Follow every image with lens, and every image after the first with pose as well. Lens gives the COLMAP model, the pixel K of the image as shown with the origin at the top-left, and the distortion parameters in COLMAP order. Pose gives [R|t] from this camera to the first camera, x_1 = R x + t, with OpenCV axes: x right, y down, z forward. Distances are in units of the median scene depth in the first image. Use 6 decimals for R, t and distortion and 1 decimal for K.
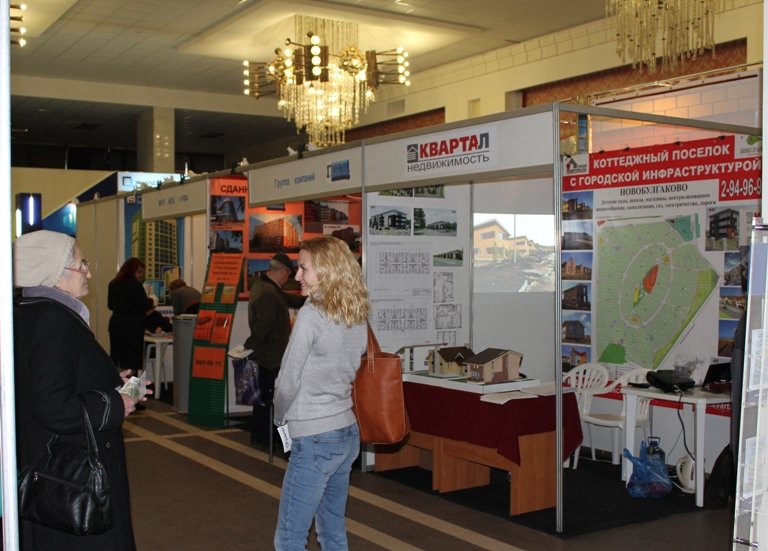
lens RADIAL K [[948.0, 0, 356.4], [0, 948.0, 312.3], [0, 0, 1]] dist [-0.110500, 0.047556]
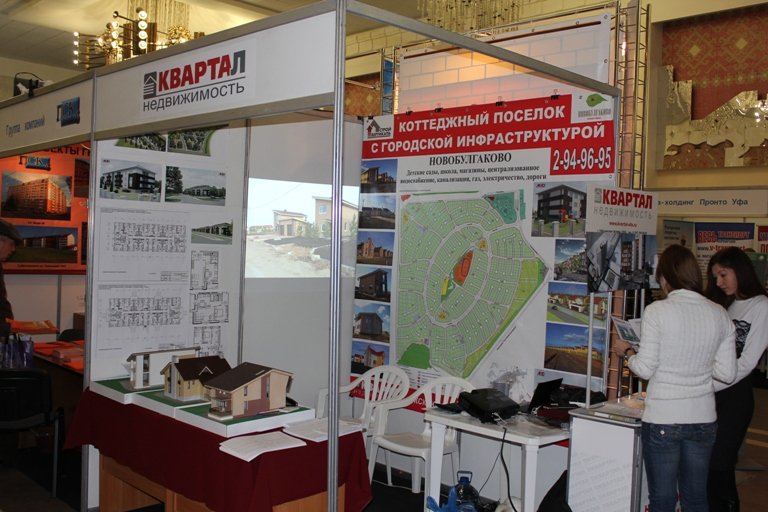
lens RADIAL K [[780.2, 0, 384.0], [0, 780.2, 256.0], [0, 0, 1]] dist [-0.153086, 0.204731]
pose [[0.973849, 0.032839, 0.224808, 0.086778], [-0.027172, 0.999231, -0.028257, -0.022888], [-0.225564, 0.021409, 0.973993, 0.328012]]
